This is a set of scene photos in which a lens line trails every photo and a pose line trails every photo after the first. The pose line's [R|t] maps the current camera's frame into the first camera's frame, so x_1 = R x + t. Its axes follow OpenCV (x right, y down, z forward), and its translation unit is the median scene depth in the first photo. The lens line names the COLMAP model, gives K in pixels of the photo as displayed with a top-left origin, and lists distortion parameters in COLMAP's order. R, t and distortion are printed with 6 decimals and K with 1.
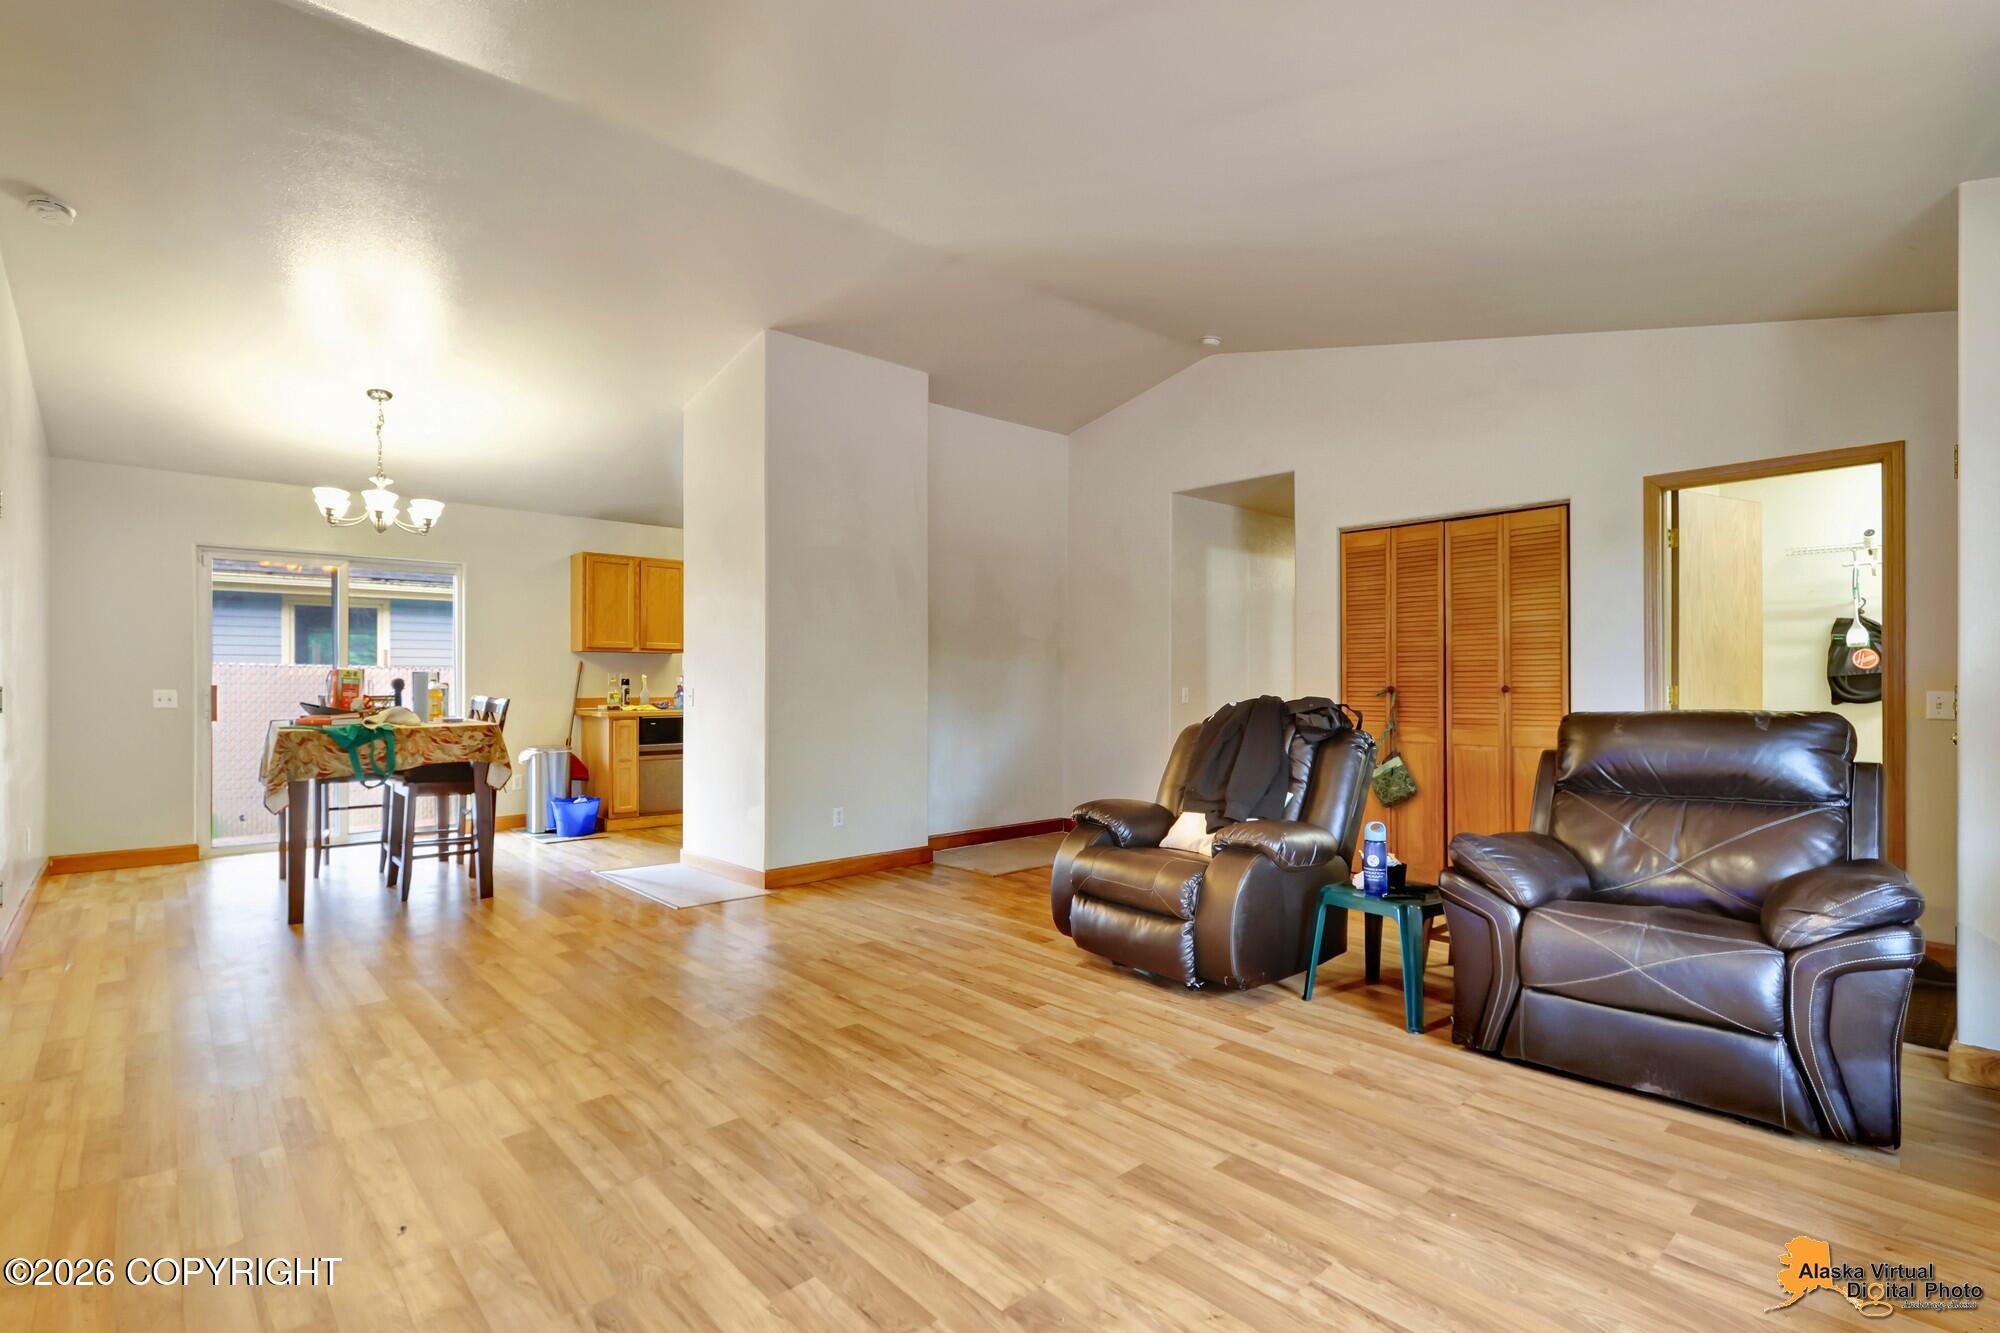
lens RADIAL K [[950.5, 0, 995.7], [0, 950.5, 665.2], [0, 0, 1]] dist [0.001078, -0.001235]
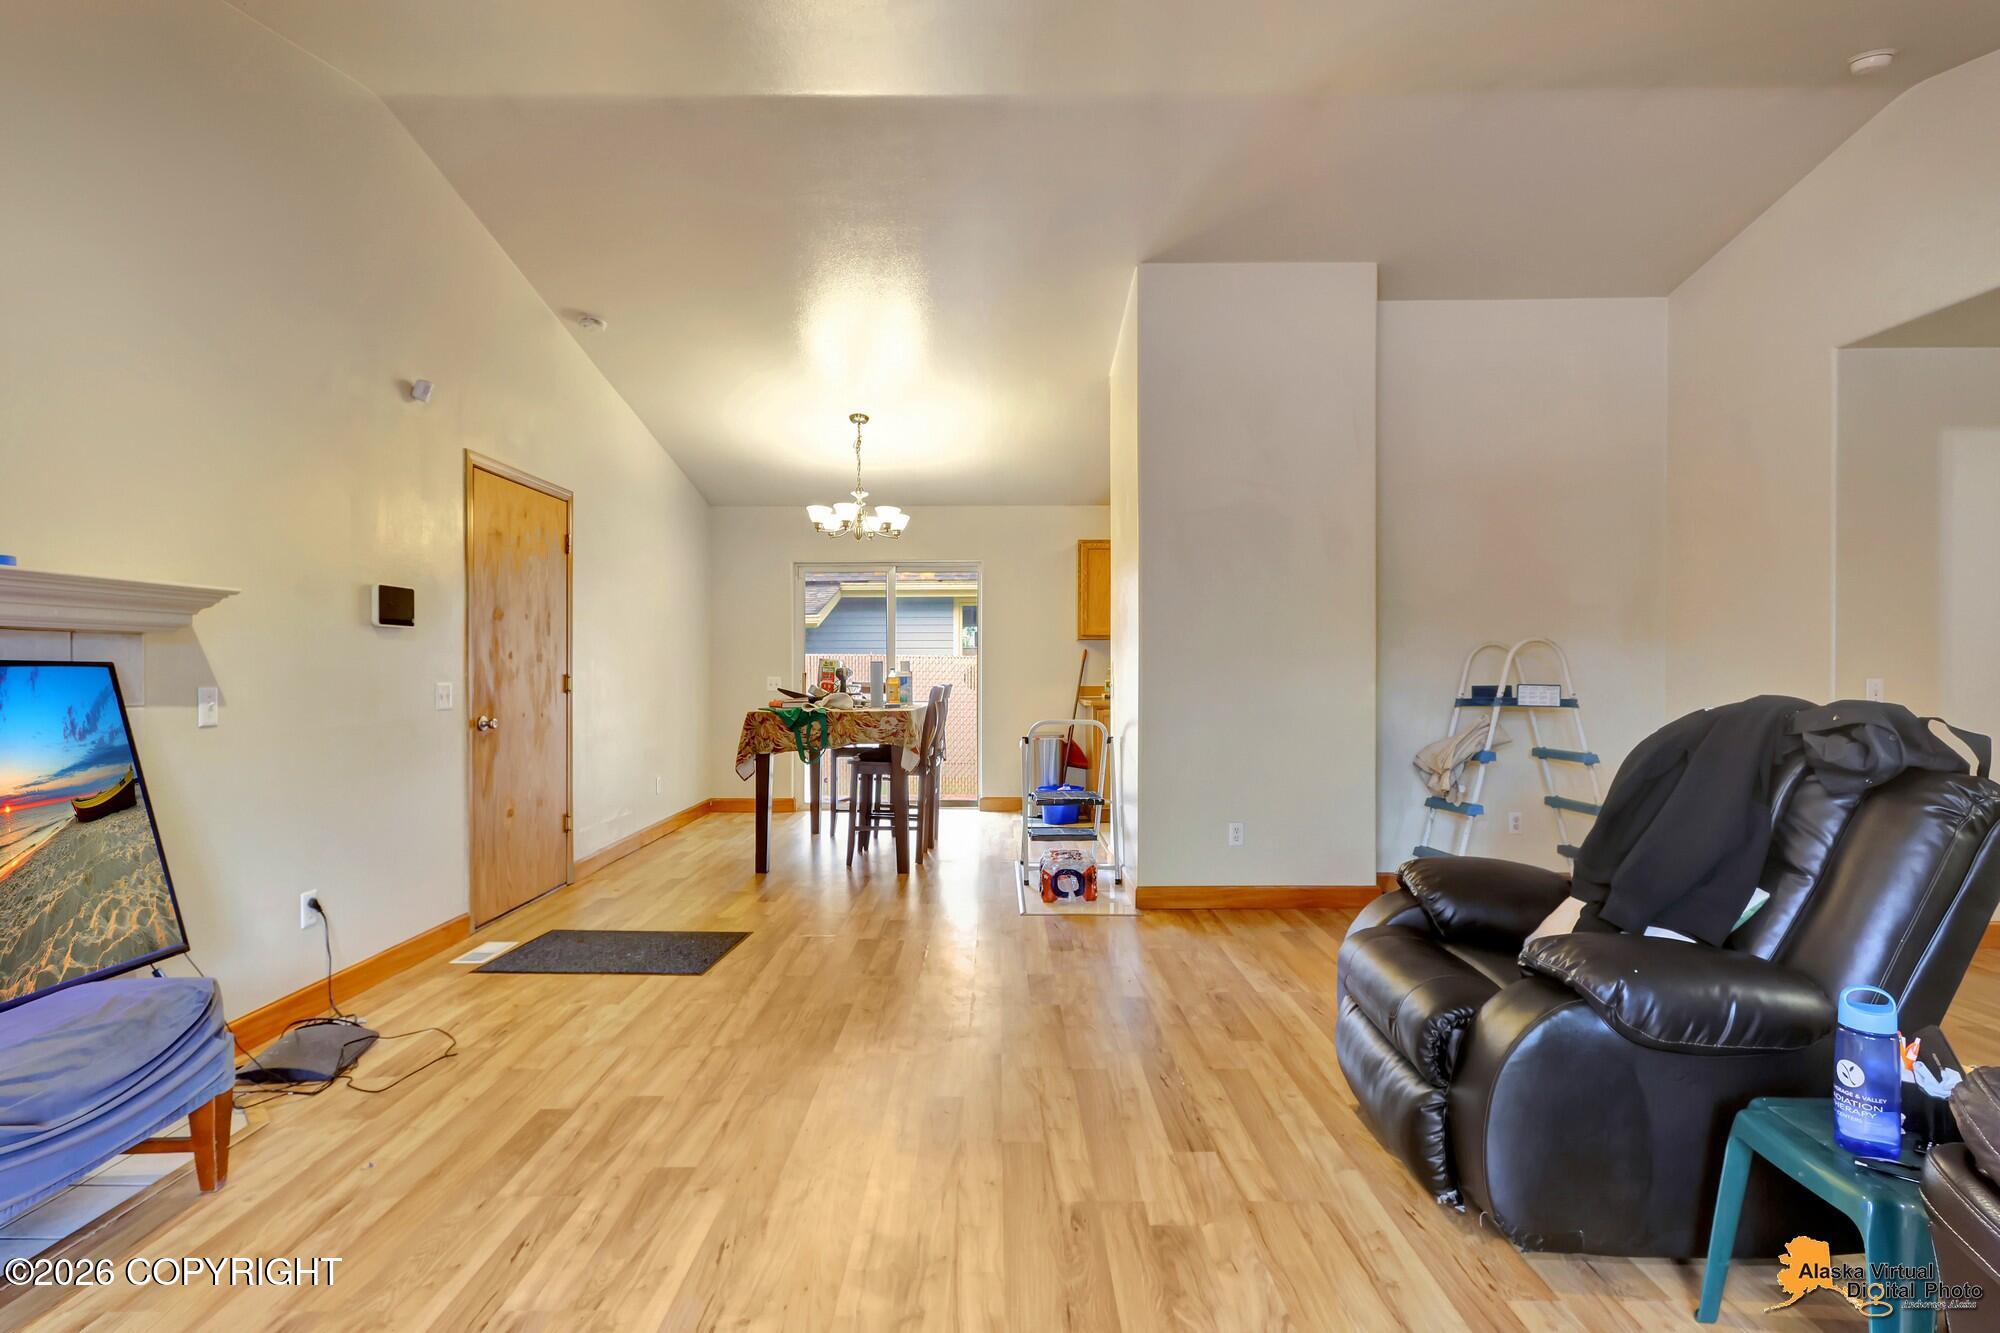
lens RADIAL K [[961.5, 0, 978.4], [0, 961.5, 674.8], [0, 0, 1]] dist [-0.012388, 0.000156]
pose [[0.734221, 0.002110, -0.678907, 0.339890], [0.014607, 0.999715, 0.018904, 0.003956], [0.678753, -0.023797, 0.733981, 0.347931]]
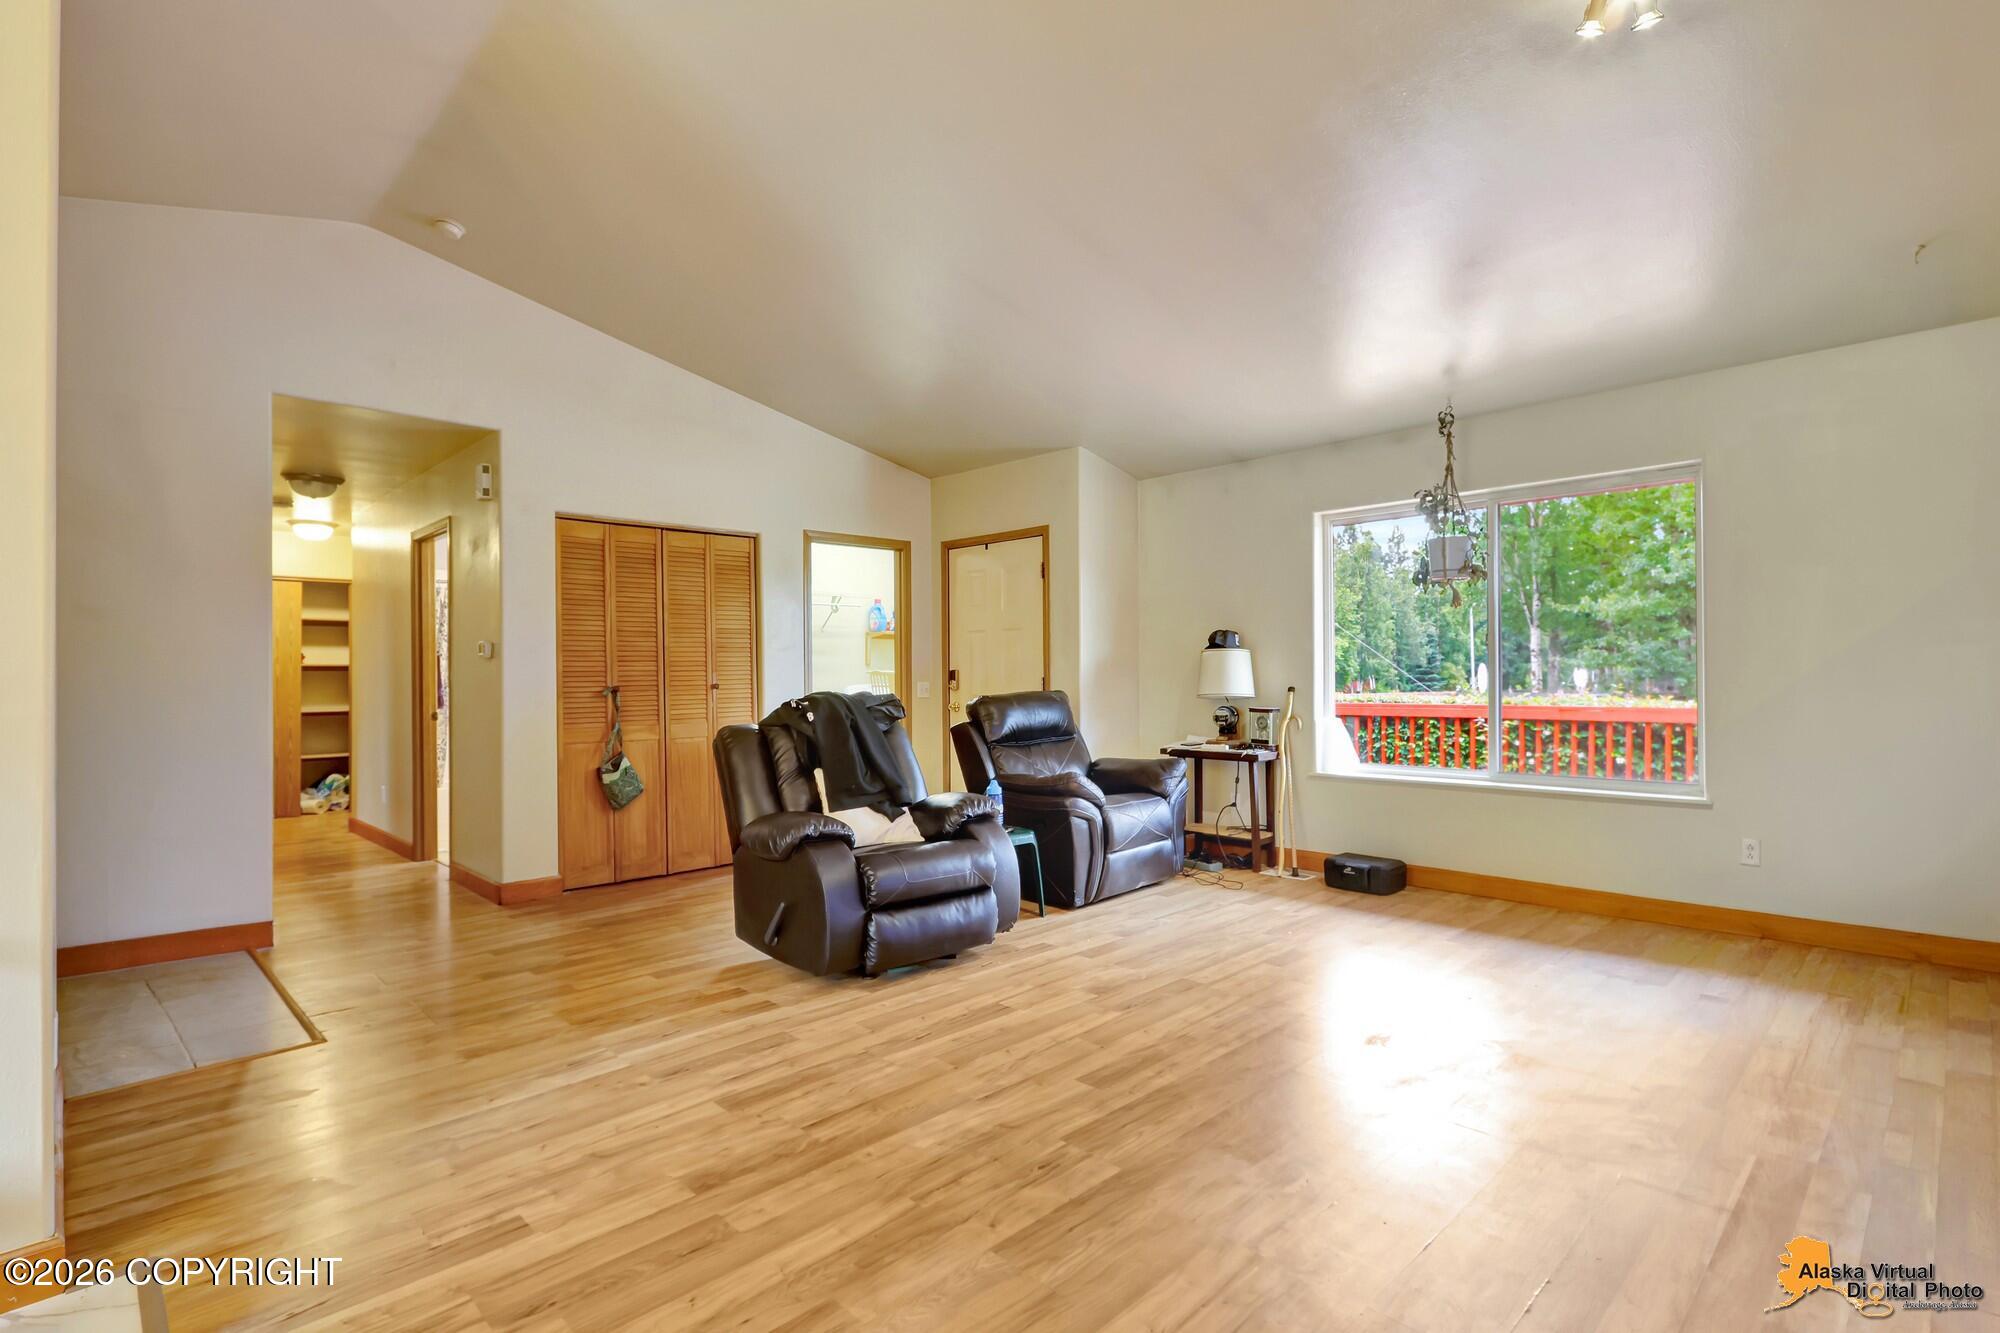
lens RADIAL K [[950.5, 0, 995.7], [0, 950.5, 665.2], [0, 0, 1]] dist [0.001078, -0.001235]
pose [[-0.043574, 0.010128, 0.998999, -0.819659], [-0.005107, 0.999933, -0.010360, 0.012764], [-0.999037, -0.005554, -0.043519, 0.914272]]
